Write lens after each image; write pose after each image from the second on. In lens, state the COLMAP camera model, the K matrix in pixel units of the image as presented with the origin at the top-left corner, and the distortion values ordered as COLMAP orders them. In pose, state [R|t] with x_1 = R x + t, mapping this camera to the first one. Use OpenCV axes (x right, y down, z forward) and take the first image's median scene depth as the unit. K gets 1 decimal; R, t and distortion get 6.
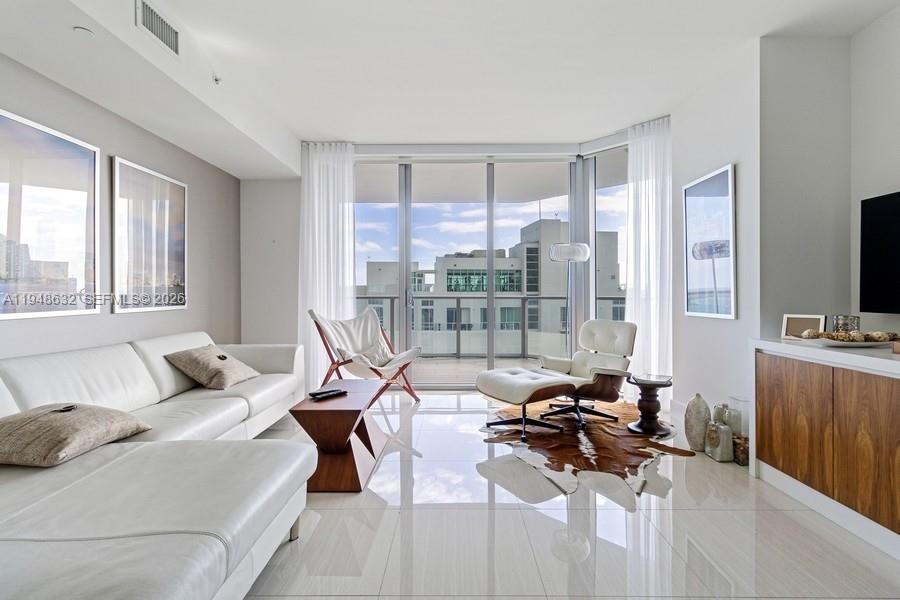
lens RADIAL K [[422.8, 0, 456.0], [0, 422.8, 286.5], [0, 0, 1]] dist [0.009833, -0.000515]
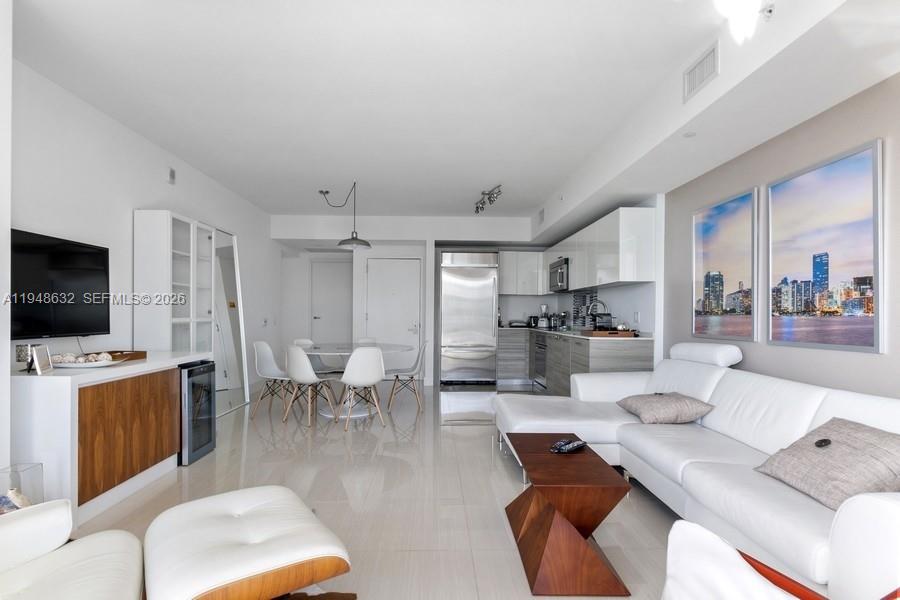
lens RADIAL K [[448.1, 0, 448.8], [0, 448.1, 308.4], [0, 0, 1]] dist [-0.001300, 0.000205]
pose [[-0.999436, -0.004383, -0.033308, -0.031562], [-0.003489, 0.999633, -0.026849, 0.004693], [0.033413, -0.026718, -0.999084, 1.440848]]
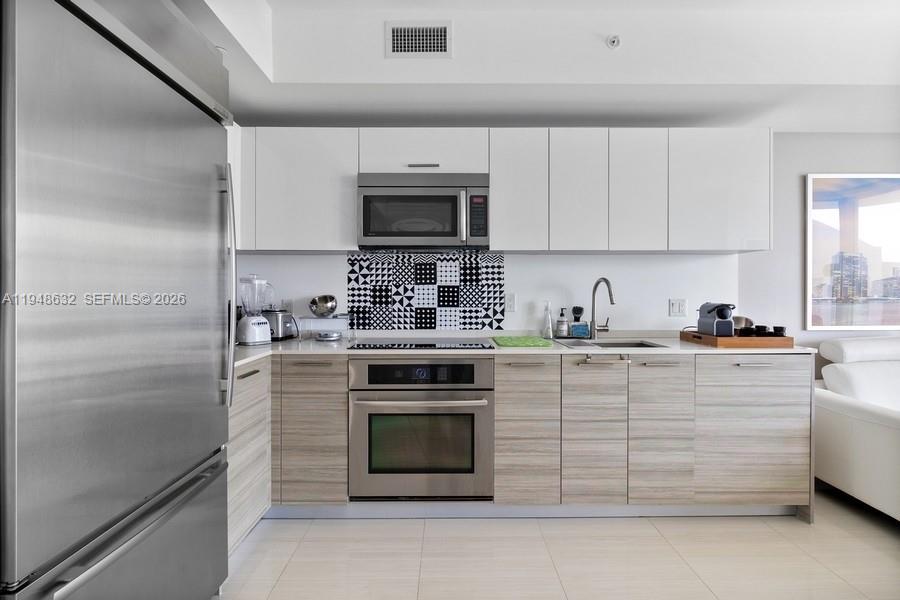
lens RADIAL K [[448.1, 0, 451.2], [0, 448.1, 297.0], [0, 0, 1]] dist [-0.001300, 0.000205]
pose [[0.015776, 0.011507, -0.999809, 0.204691], [0.014889, 0.999820, 0.011742, -0.045295], [0.999765, -0.015071, 0.015601, -0.400191]]
